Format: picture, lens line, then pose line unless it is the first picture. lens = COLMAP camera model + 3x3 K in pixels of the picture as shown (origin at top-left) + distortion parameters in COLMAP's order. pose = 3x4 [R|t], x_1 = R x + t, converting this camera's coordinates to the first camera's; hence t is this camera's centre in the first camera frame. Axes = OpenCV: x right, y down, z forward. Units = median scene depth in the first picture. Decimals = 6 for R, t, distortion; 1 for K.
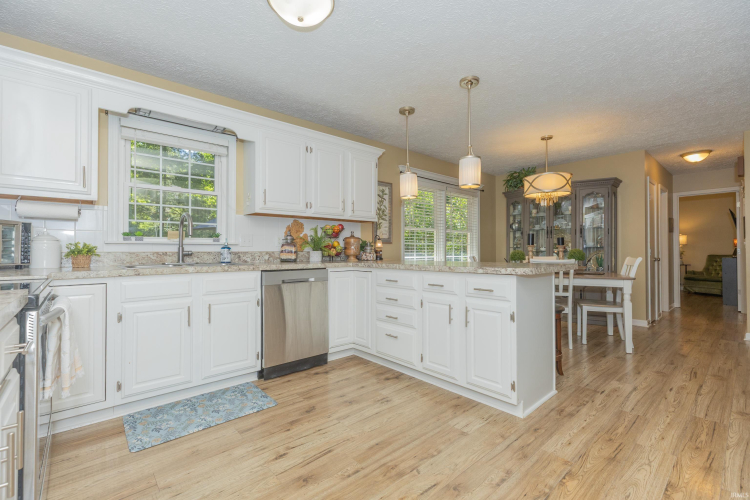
lens RADIAL K [[336.0, 0, 375.0], [0, 336.0, 250.0], [0, 0, 1]] dist [0.006732, 0.000208]
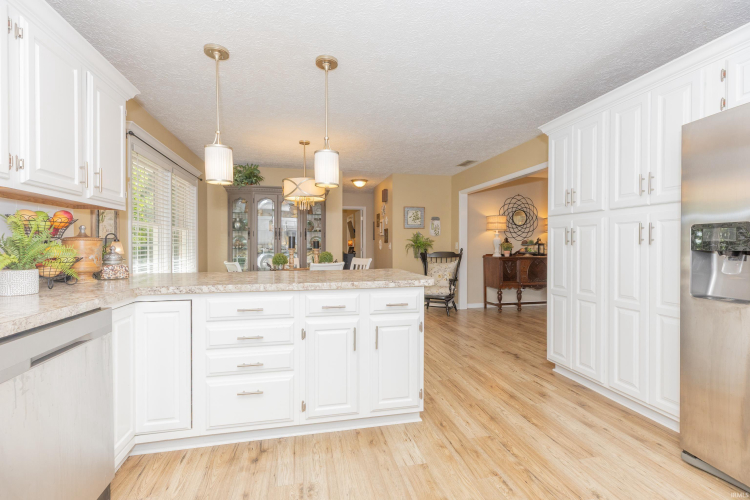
lens RADIAL K [[336.0, 0, 375.0], [0, 336.0, 250.0], [0, 0, 1]] dist [0.006732, 0.000208]
pose [[0.484260, -0.011486, 0.874849, -0.350514], [-0.004575, 0.999867, 0.015660, -0.032443], [-0.874912, -0.011586, 0.484143, 0.400557]]
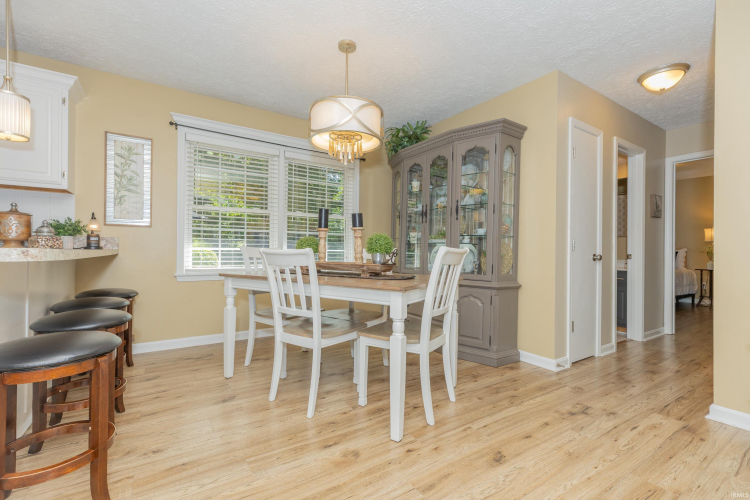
lens RADIAL K [[336.0, 0, 375.0], [0, 336.0, 250.0], [0, 0, 1]] dist [0.006732, 0.000208]
pose [[0.988726, 0.011637, -0.149286, 0.823271], [-0.011886, 0.999929, -0.000776, 0.031305], [0.149266, 0.002542, 0.988794, 0.527695]]
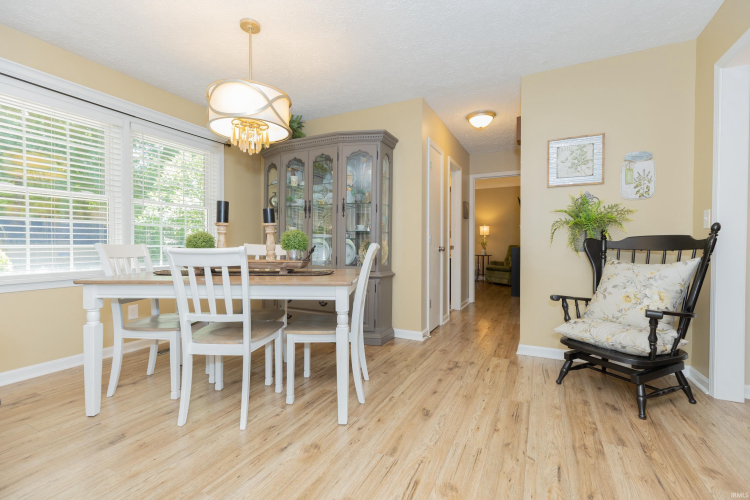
lens RADIAL K [[336.0, 0, 375.0], [0, 336.0, 250.0], [0, 0, 1]] dist [0.006732, 0.000208]
pose [[0.929221, -0.005350, 0.369485, 0.623062], [-0.002347, 0.999790, 0.020380, 0.023294], [-0.369517, -0.019804, 0.929013, 0.512693]]
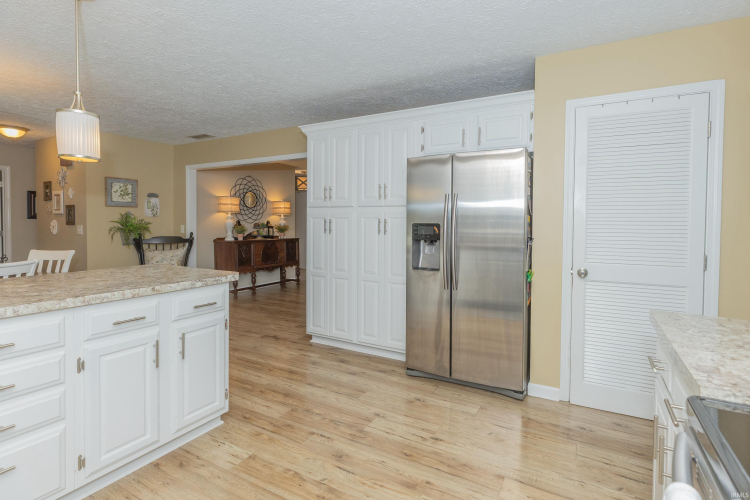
lens RADIAL K [[370.3, 0, 390.0], [0, 370.3, 234.6], [0, 0, 1]] dist [0.004502, 0.000342]
pose [[-0.340251, -0.029779, 0.939863, -0.482491], [-0.011447, 0.999556, 0.027526, -0.062232], [-0.940265, -0.001393, -0.340441, 0.584313]]
